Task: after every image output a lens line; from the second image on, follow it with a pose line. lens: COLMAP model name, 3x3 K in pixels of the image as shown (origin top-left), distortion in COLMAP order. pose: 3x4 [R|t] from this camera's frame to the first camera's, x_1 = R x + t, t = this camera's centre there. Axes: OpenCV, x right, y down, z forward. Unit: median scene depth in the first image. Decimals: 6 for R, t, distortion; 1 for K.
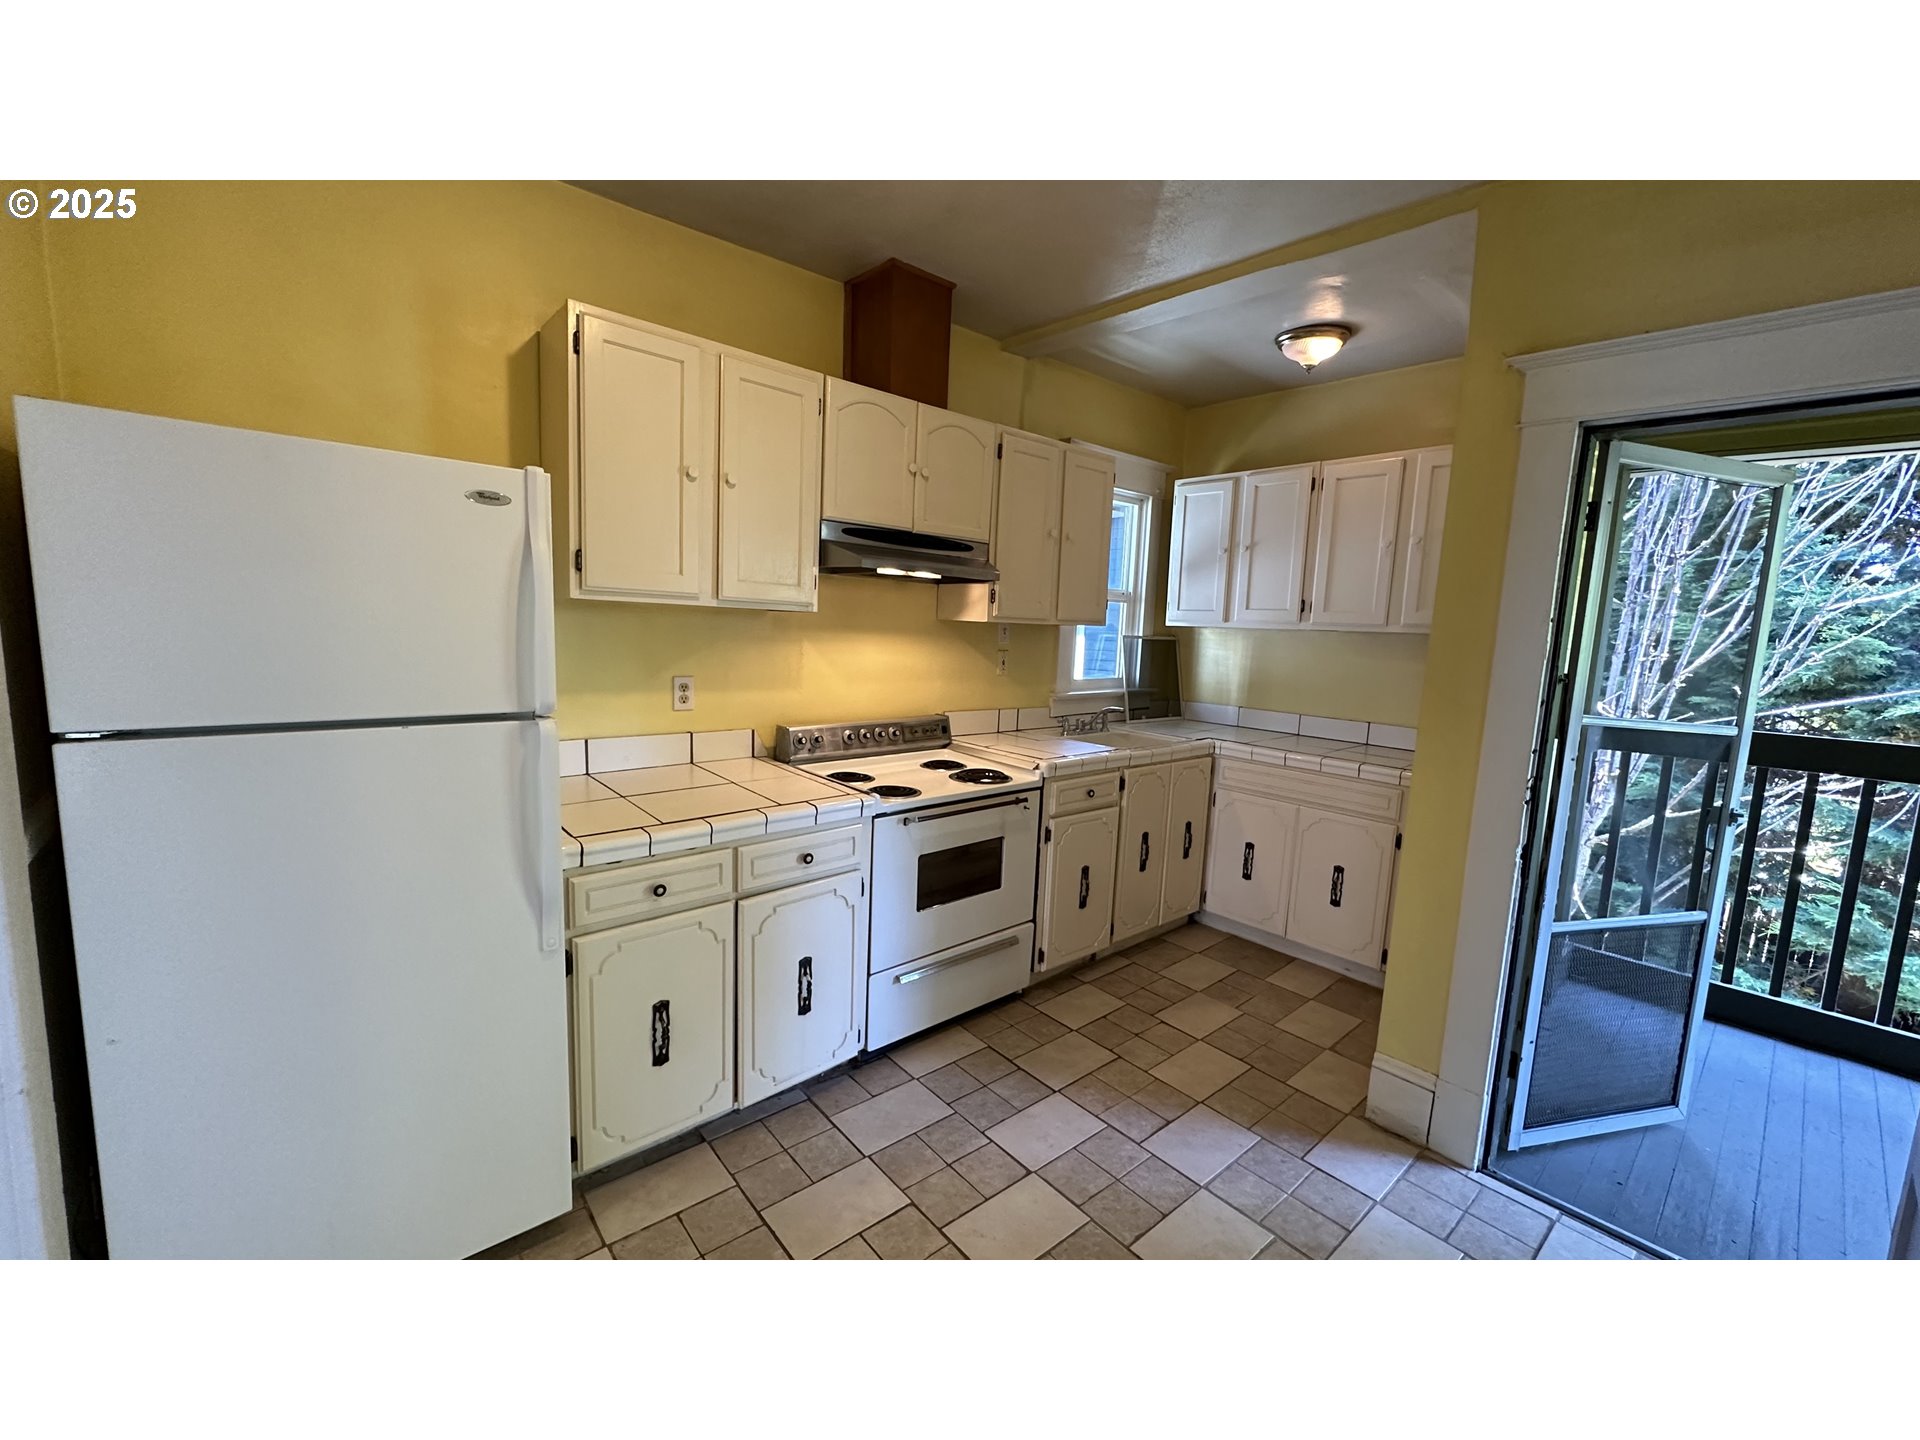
lens RADIAL K [[765.2, 0, 962.3], [0, 765.2, 718.2], [0, 0, 1]] dist [-0.000438, -0.000036]
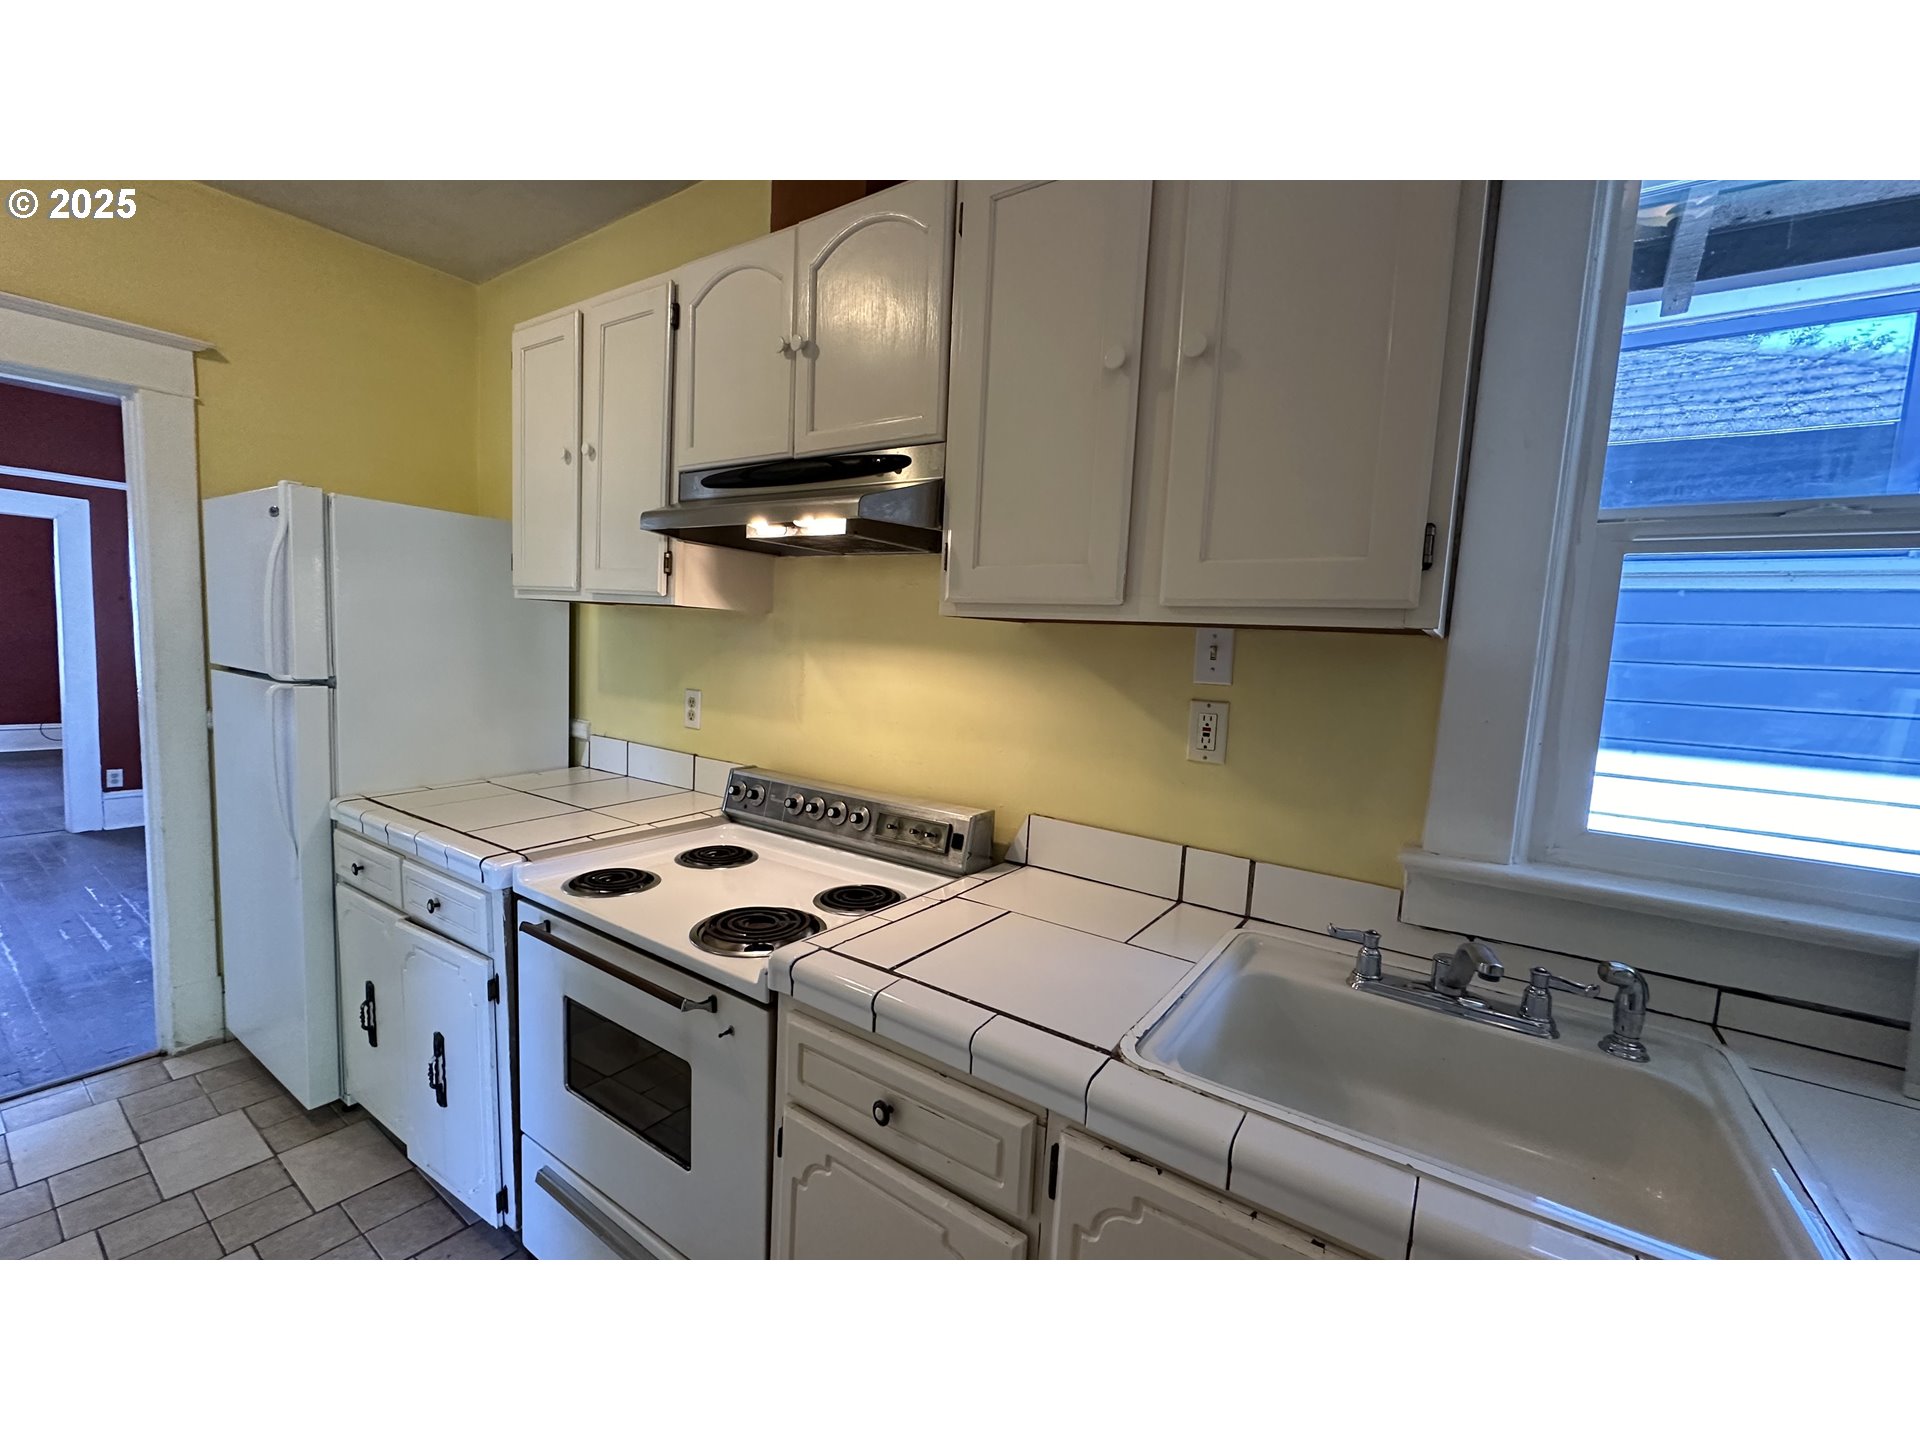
lens RADIAL K [[765.2, 0, 963.7], [0, 765.2, 708.8], [0, 0, 1]] dist [-0.000438, -0.000036]
pose [[0.253177, 0.054208, -0.965900, 0.521029], [-0.164799, 0.986252, 0.012154, -0.087738], [0.953280, 0.156102, 0.258630, 0.994544]]
